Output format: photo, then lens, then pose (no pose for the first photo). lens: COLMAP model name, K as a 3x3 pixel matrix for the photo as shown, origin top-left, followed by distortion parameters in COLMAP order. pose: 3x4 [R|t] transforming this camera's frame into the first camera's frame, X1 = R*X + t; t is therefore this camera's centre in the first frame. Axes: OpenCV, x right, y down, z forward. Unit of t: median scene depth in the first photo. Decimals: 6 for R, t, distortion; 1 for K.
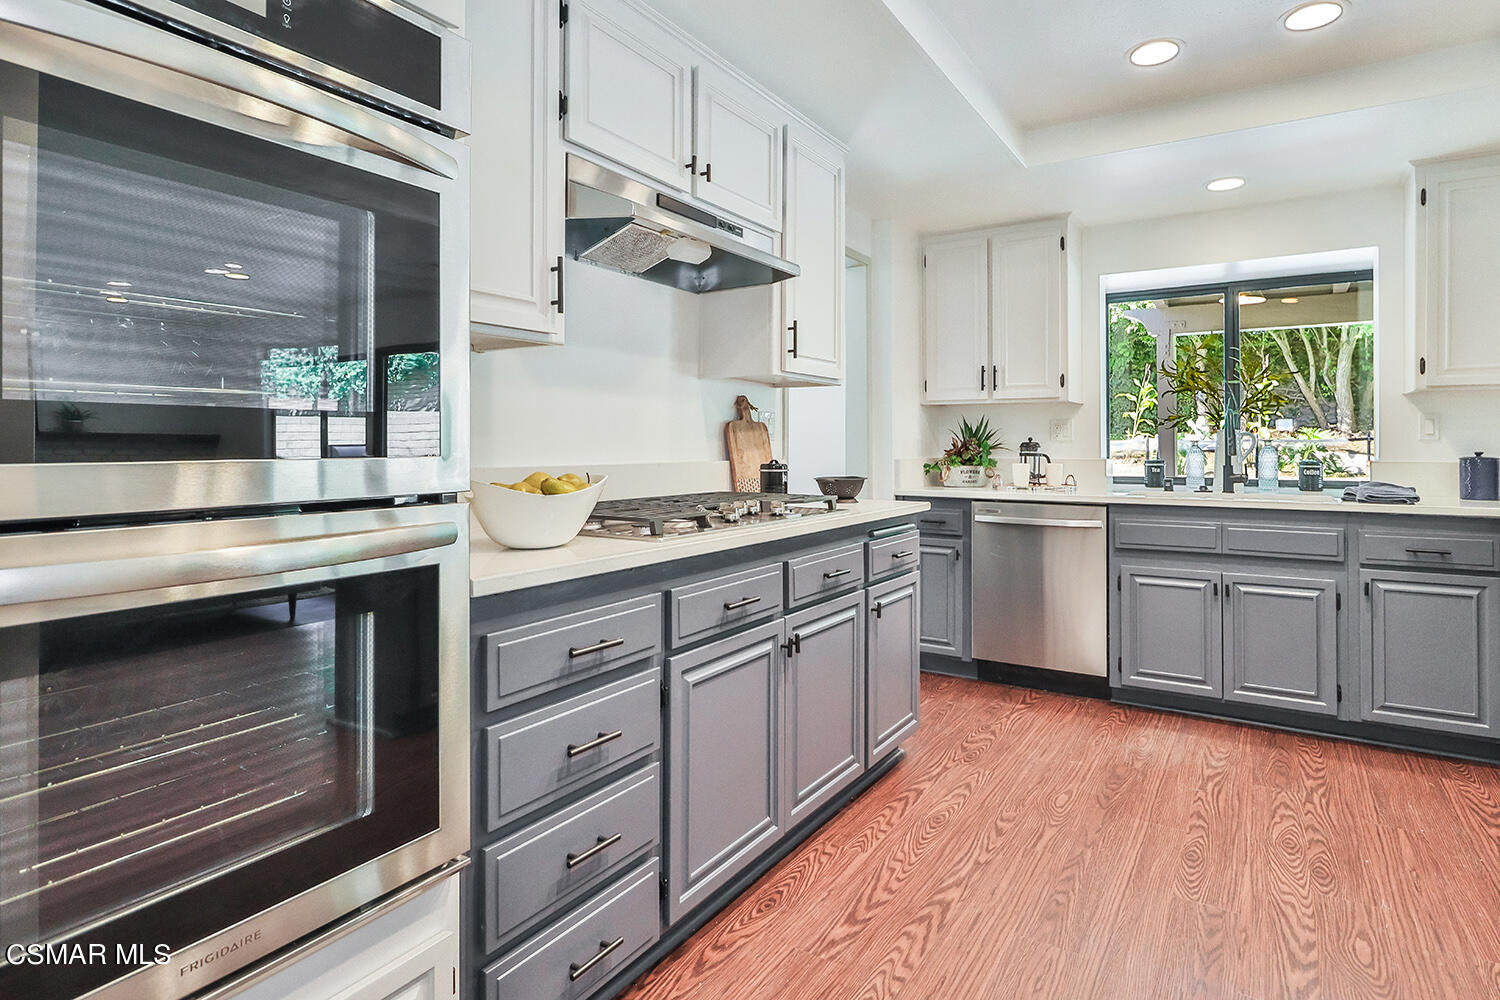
lens RADIAL K [[794.9, 0, 778.0], [0, 794.9, 443.9], [0, 0, 1]] dist [-0.004222, 0.001003]
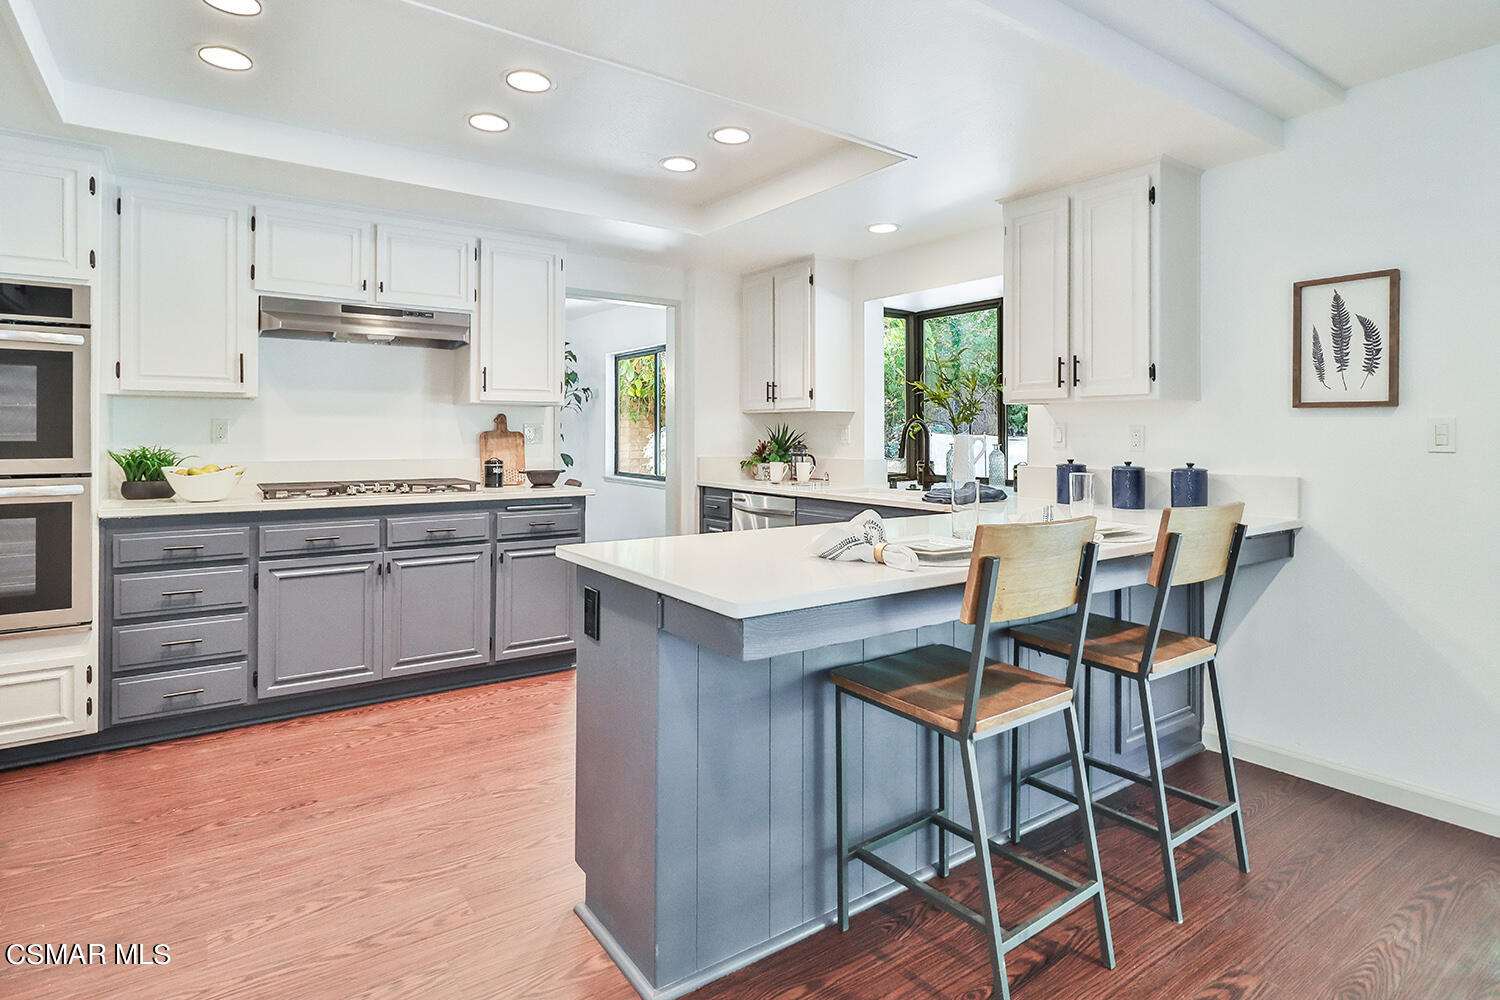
lens RADIAL K [[794.9, 0, 773.3], [0, 794.9, 434.7], [0, 0, 1]] dist [-0.004222, 0.001003]
pose [[0.922241, 0.003119, -0.386603, 1.115323], [-0.001992, 0.999993, 0.003314, -0.031575], [0.386610, -0.002286, 0.922240, -0.191162]]
